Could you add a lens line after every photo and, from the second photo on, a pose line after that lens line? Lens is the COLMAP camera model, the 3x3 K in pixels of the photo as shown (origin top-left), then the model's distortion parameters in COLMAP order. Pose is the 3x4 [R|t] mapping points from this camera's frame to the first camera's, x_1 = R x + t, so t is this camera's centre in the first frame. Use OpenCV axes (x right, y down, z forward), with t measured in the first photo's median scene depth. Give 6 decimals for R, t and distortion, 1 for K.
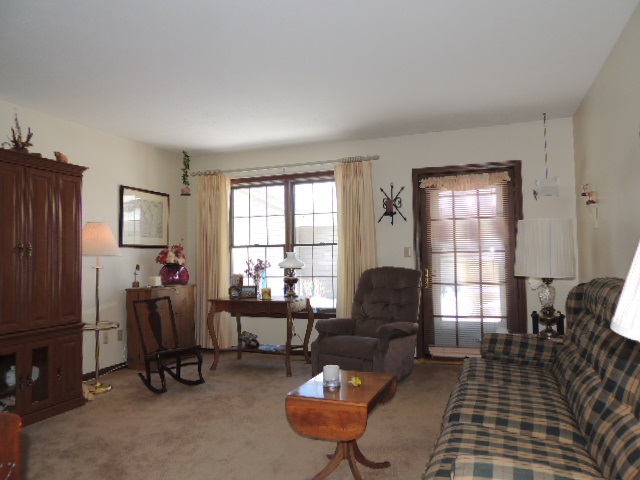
lens RADIAL K [[459.8, 0, 320.9], [0, 459.8, 242.3], [0, 0, 1]] dist [-0.025151, 0.006661]
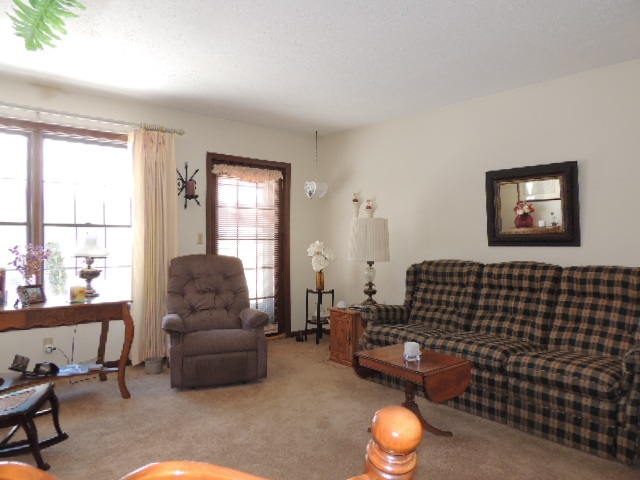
lens RADIAL K [[459.8, 0, 323.5], [0, 459.8, 239.8], [0, 0, 1]] dist [-0.025151, 0.006661]
pose [[0.471497, 0.020415, 0.881631, -0.540285], [-0.040790, 0.999167, -0.001323, 0.015089], [-0.880924, -0.035338, 0.471937, 0.332042]]
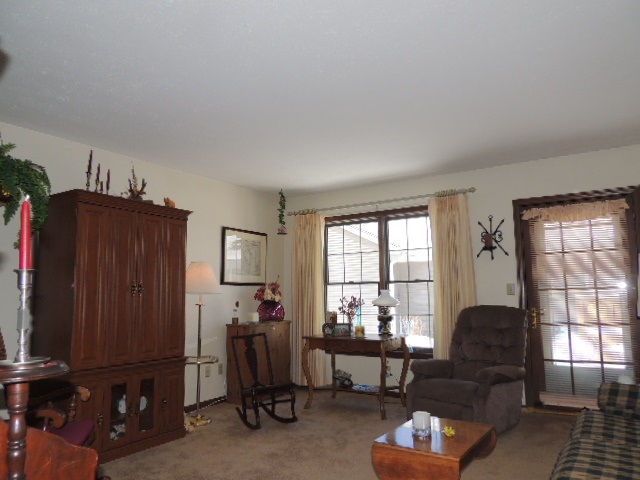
lens RADIAL K [[459.8, 0, 321.7], [0, 459.8, 242.6], [0, 0, 1]] dist [-0.025151, 0.006661]
pose [[0.976355, -0.021781, -0.215072, 0.017146], [0.005311, 0.997028, -0.076861, -0.003386], [0.216107, 0.073901, 0.973569, 0.009778]]
